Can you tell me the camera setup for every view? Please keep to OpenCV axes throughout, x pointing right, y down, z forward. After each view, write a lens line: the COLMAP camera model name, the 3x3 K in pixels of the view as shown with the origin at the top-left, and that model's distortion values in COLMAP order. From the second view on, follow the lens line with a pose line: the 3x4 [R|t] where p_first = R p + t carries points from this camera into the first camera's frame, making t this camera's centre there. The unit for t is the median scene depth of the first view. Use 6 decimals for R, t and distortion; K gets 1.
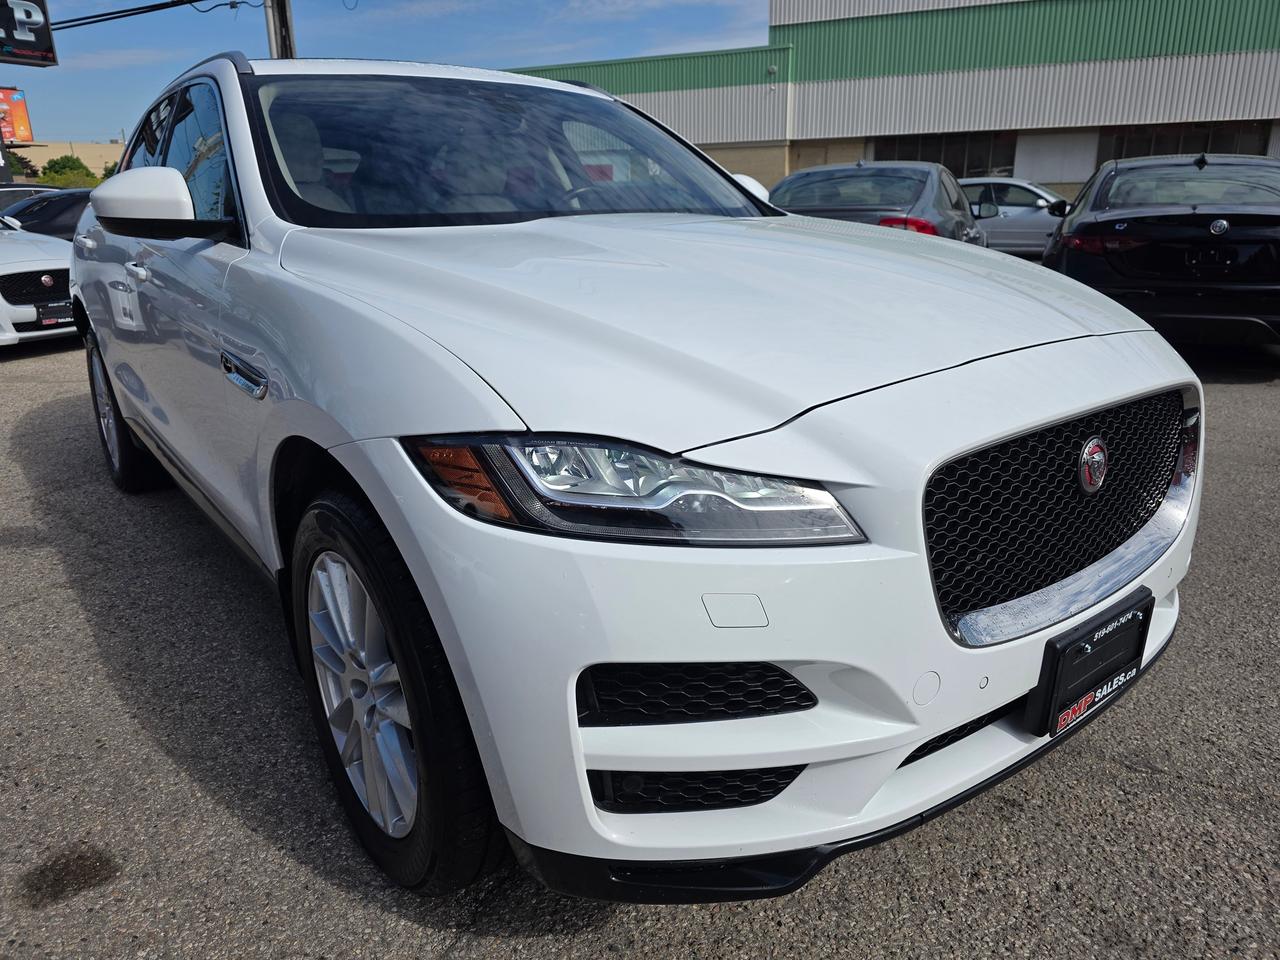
lens RADIAL K [[863.7, 0, 639.0], [0, 863.7, 484.5], [0, 0, 1]] dist [0.054207, -0.051628]
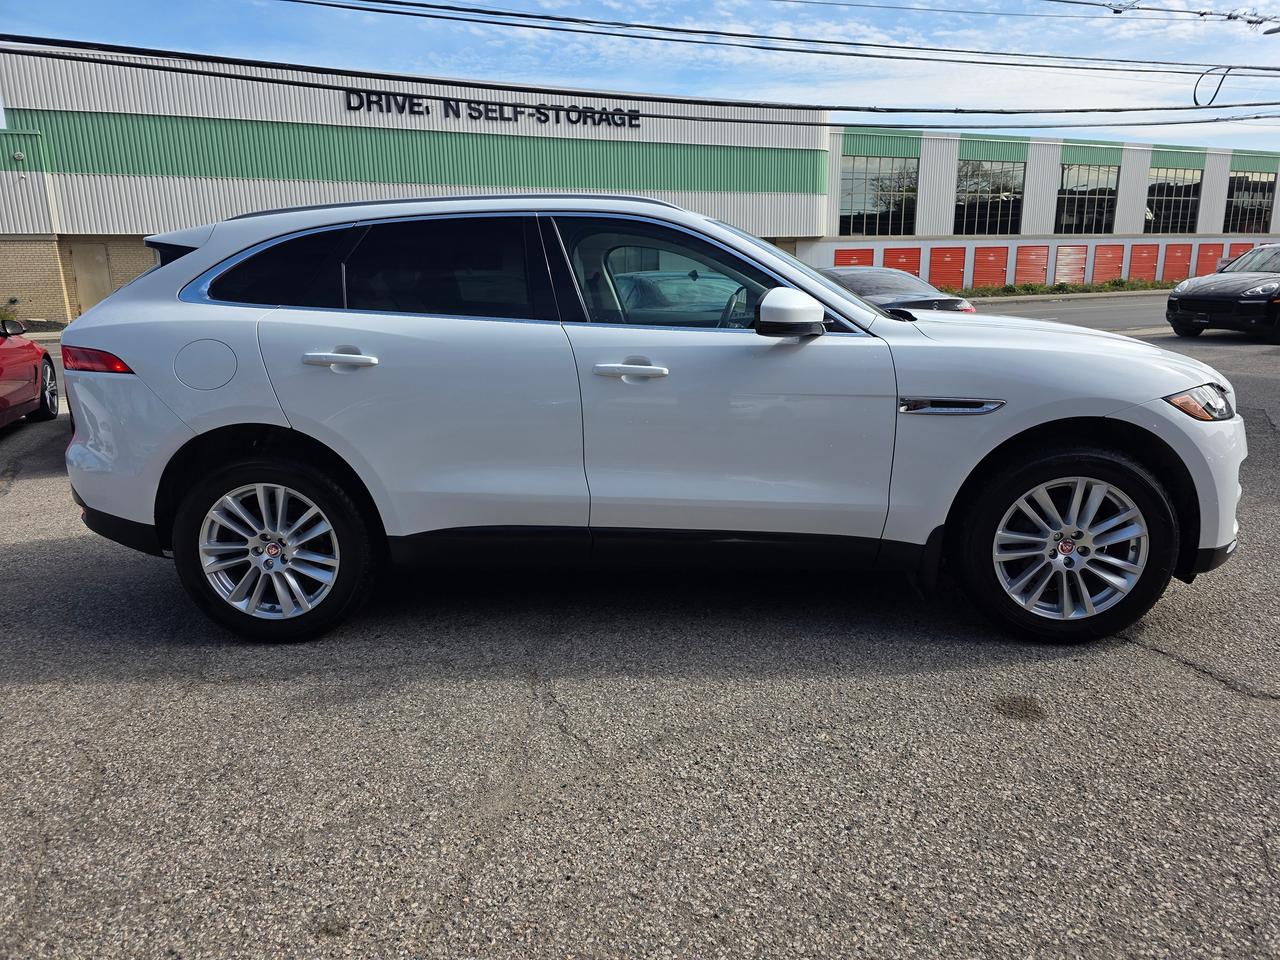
lens RADIAL K [[860.7, 0, 640.0], [0, 860.7, 480.0], [0, 0, 1]] dist [0.057039, -0.052954]
pose [[0.581663, -0.186269, 0.791816, -0.236321], [0.278664, 0.960156, 0.021165, -0.013023], [-0.764209, 0.208339, 0.610393, 0.066983]]
